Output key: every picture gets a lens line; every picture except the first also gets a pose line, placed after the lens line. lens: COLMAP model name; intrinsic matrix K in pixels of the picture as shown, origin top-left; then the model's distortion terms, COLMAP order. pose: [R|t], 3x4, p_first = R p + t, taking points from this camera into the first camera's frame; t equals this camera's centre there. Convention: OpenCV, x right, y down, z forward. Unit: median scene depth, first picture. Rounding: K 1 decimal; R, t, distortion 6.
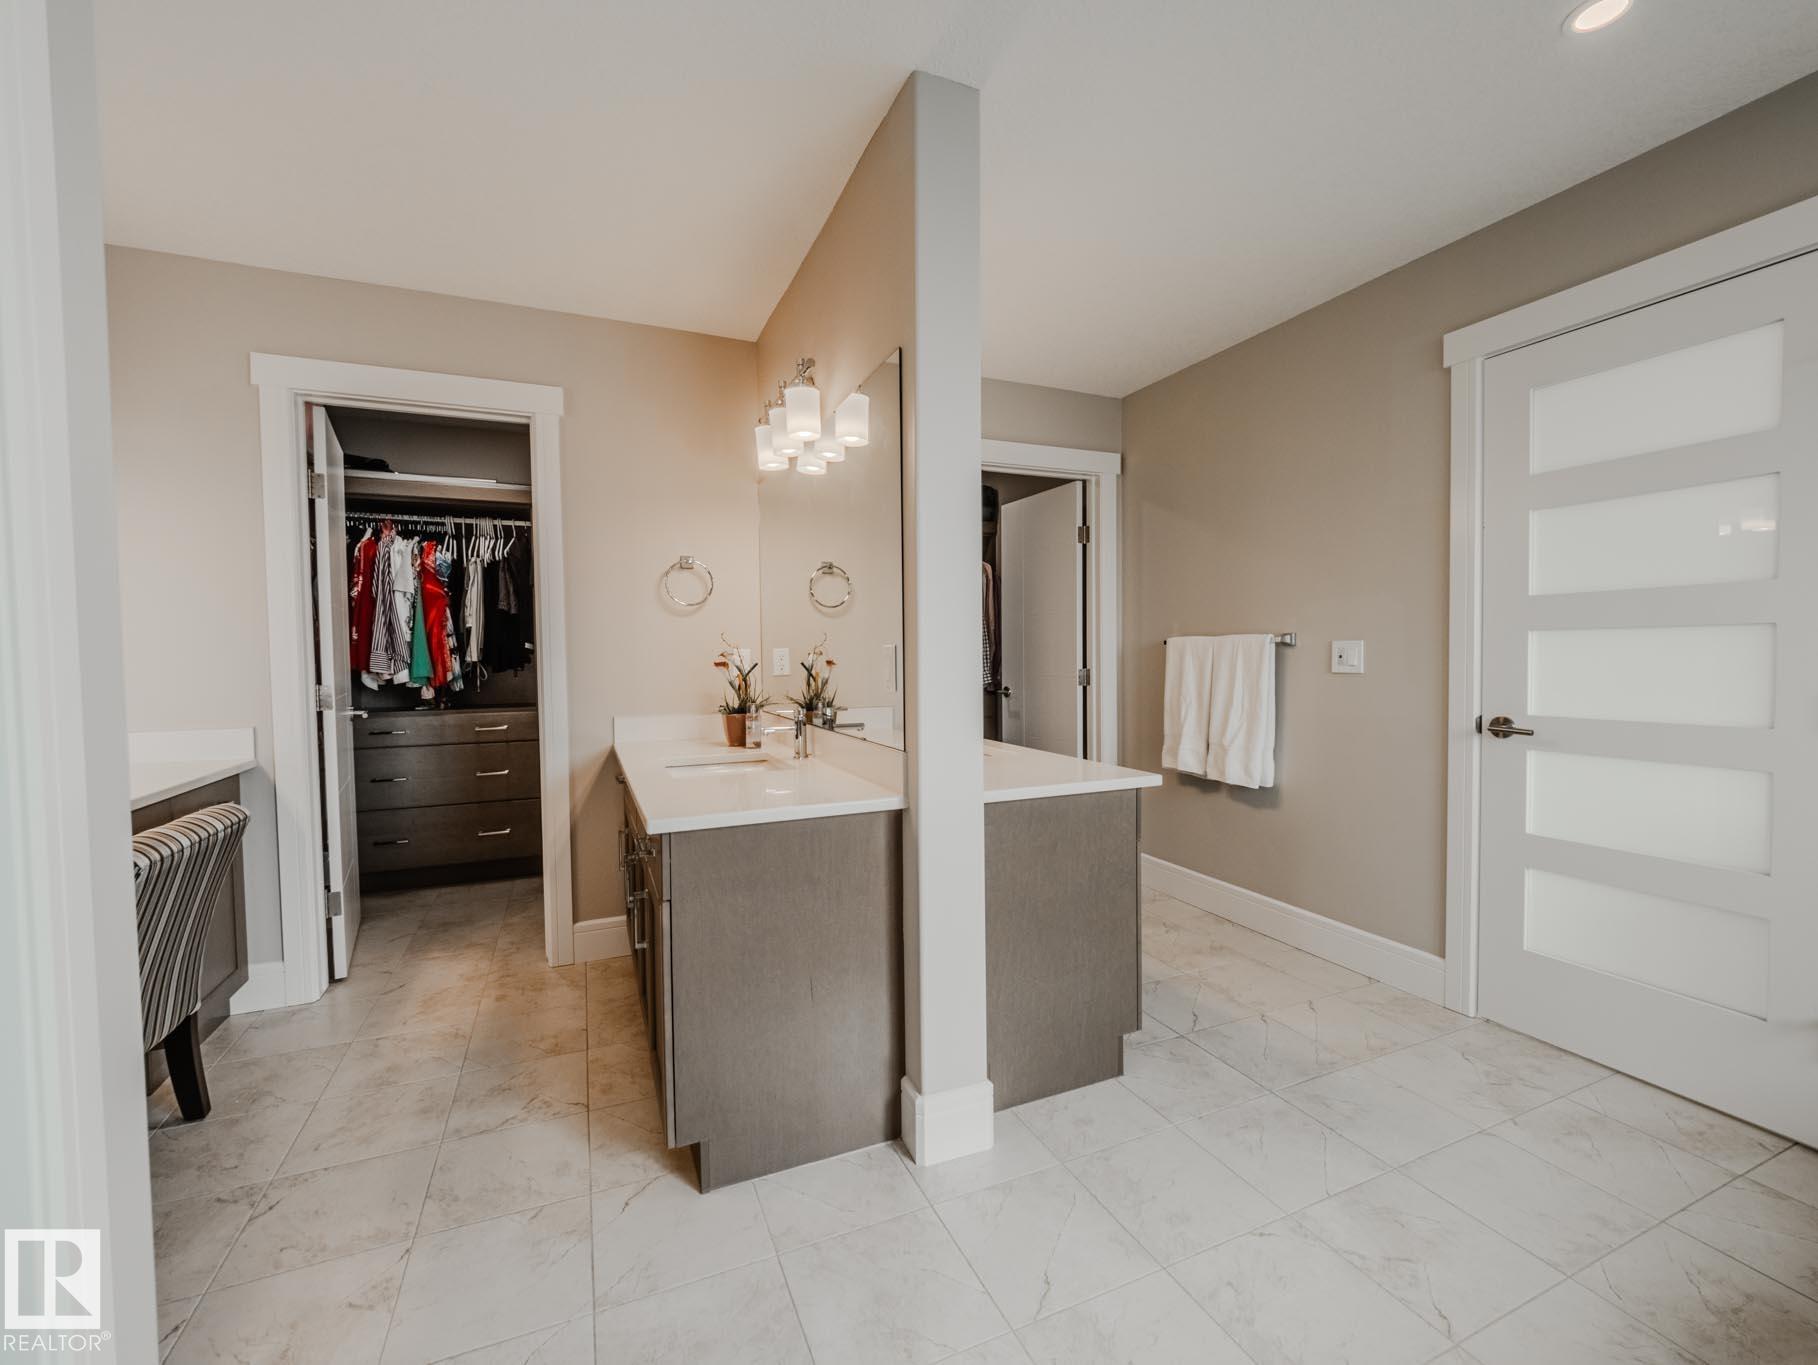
lens RADIAL K [[760.8, 0, 909.0], [0, 760.8, 682.5], [0, 0, 1]] dist [-0.001328, 0.000160]
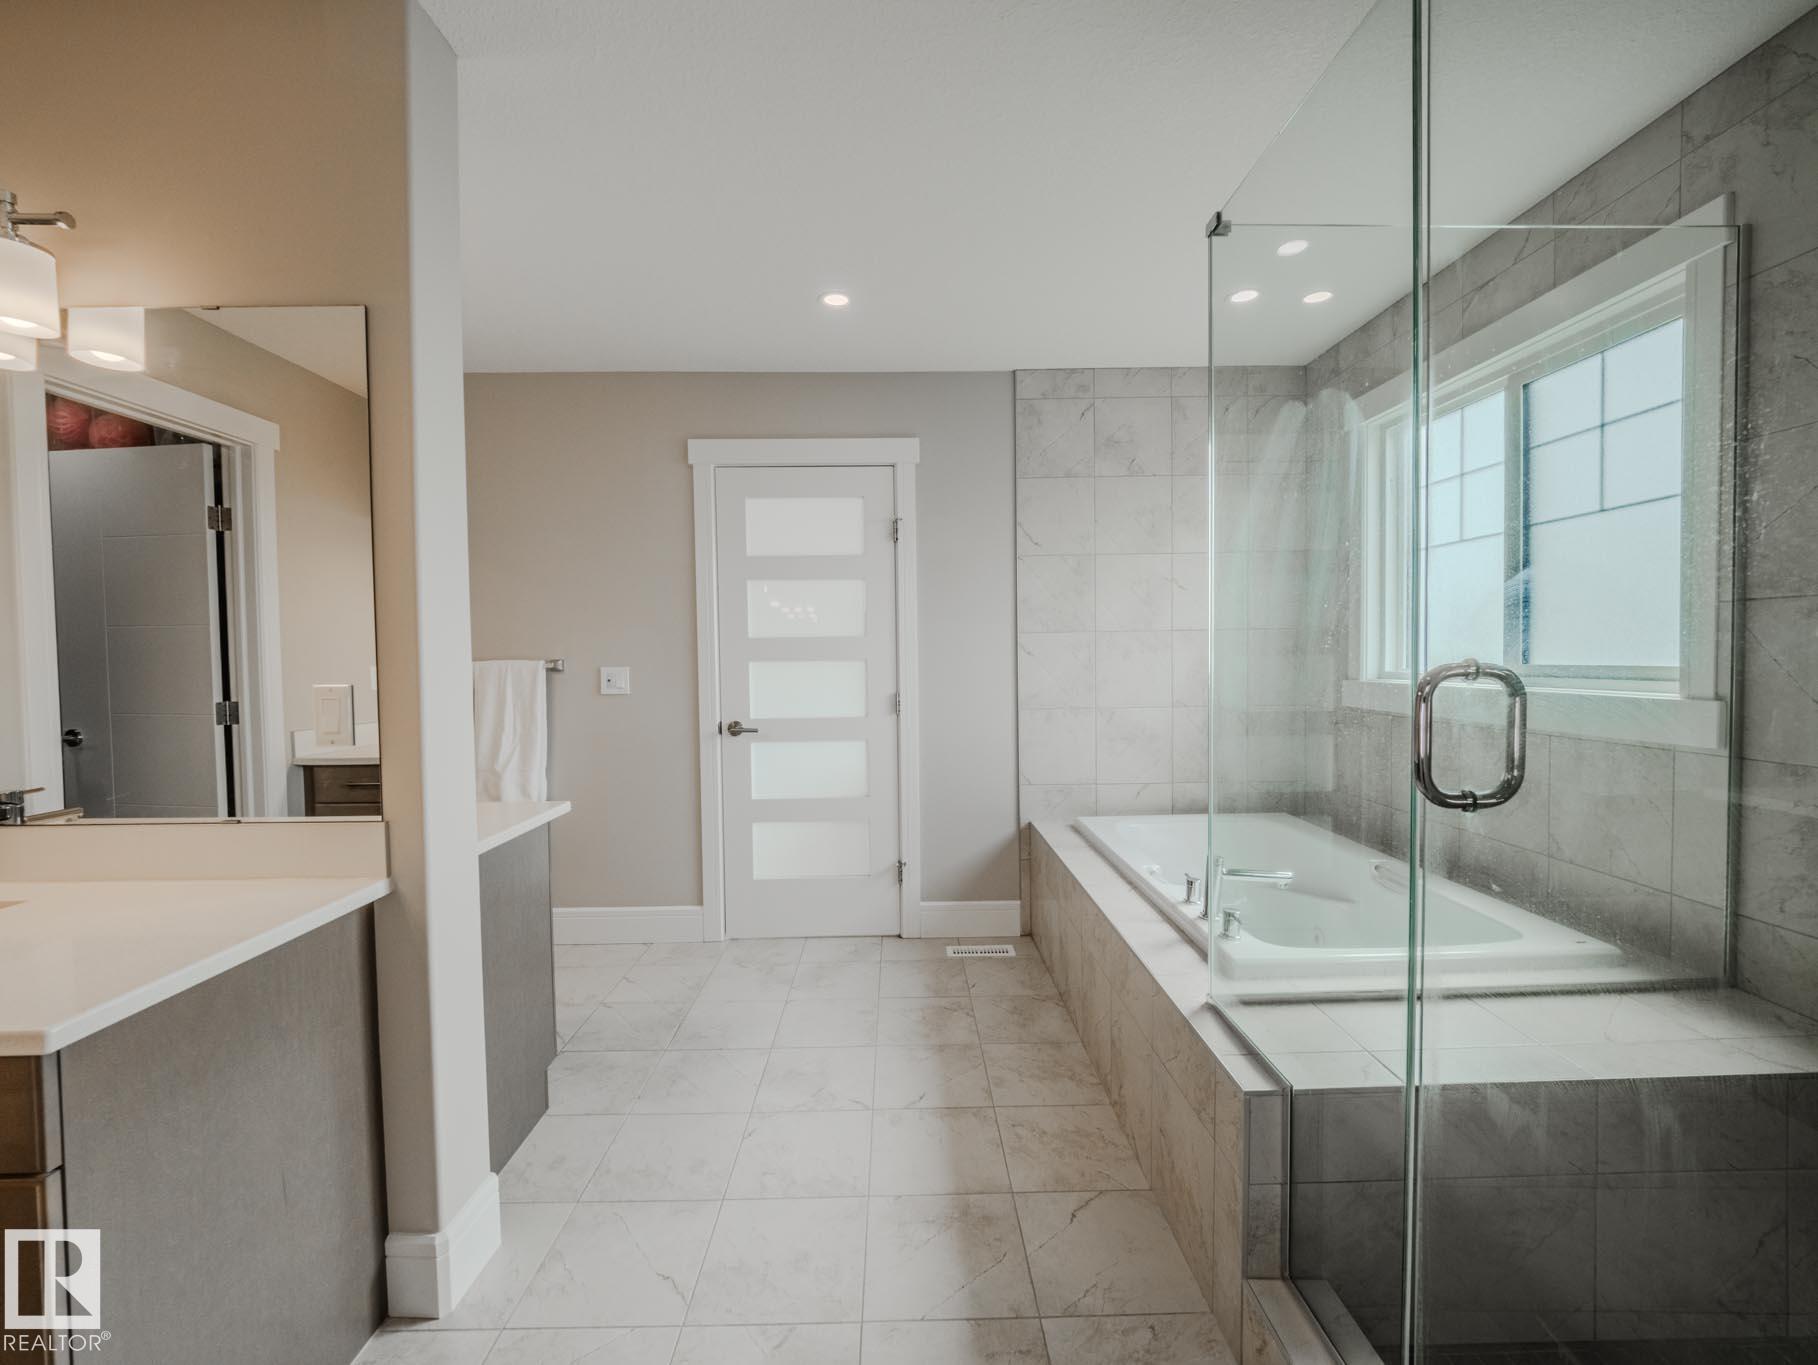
lens RADIAL K [[754.3, 0, 908.4], [0, 754.3, 676.2], [0, 0, 1]] dist [-0.002215, 0.000020]
pose [[0.390297, -0.015558, 0.920557, -0.410462], [0.040245, 0.999190, -0.000177, -0.027183], [-0.919809, 0.037117, 0.390607, 0.153930]]
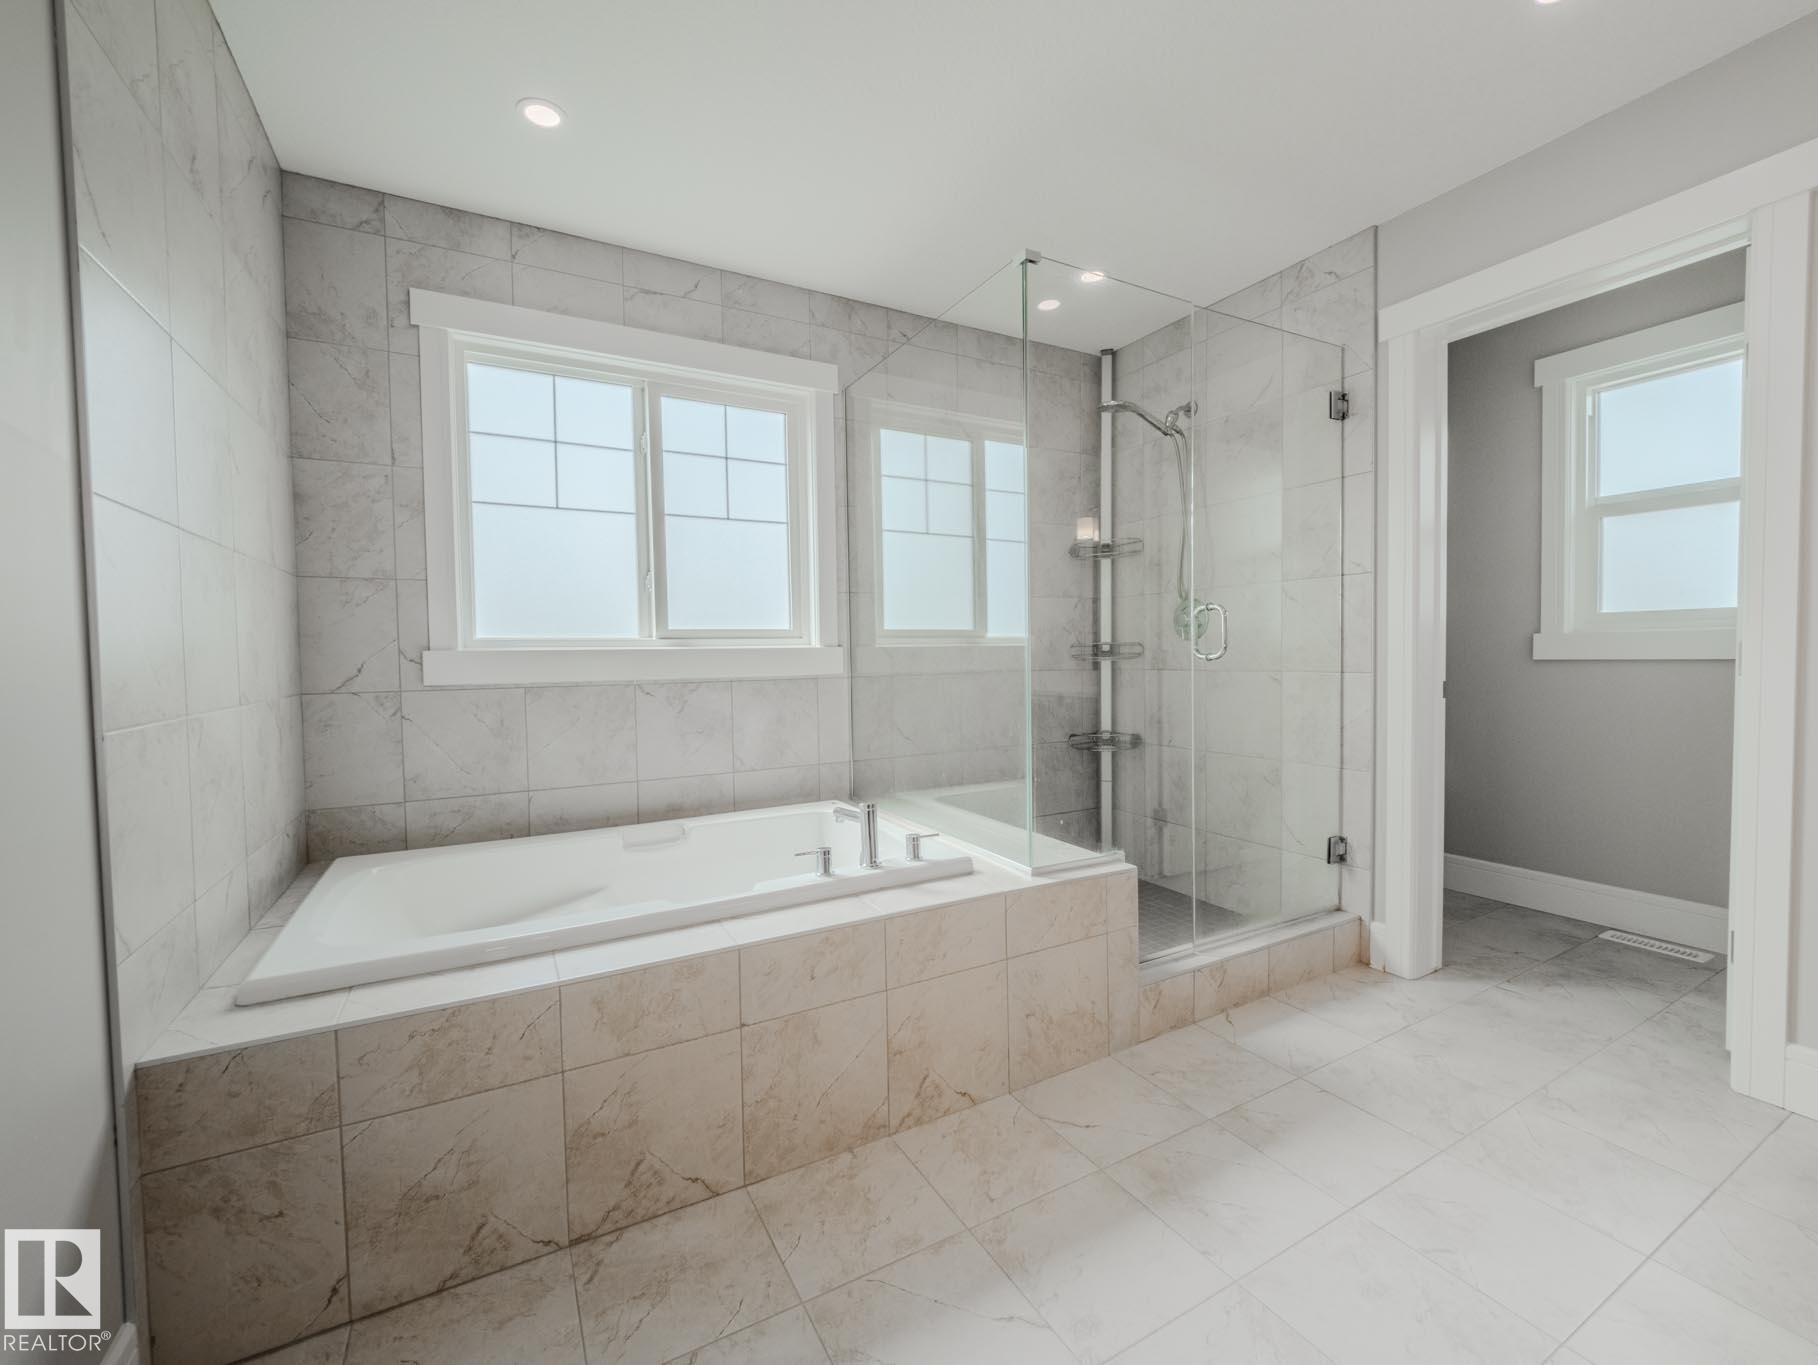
lens RADIAL K [[754.3, 0, 903.1], [0, 754.3, 679.3], [0, 0, 1]] dist [-0.010581, 0.000045]
pose [[-0.995844, 0.032151, -0.085217, 0.577577], [0.026019, 0.997057, 0.072119, -0.006706], [0.087285, 0.069602, -0.993749, 1.040477]]
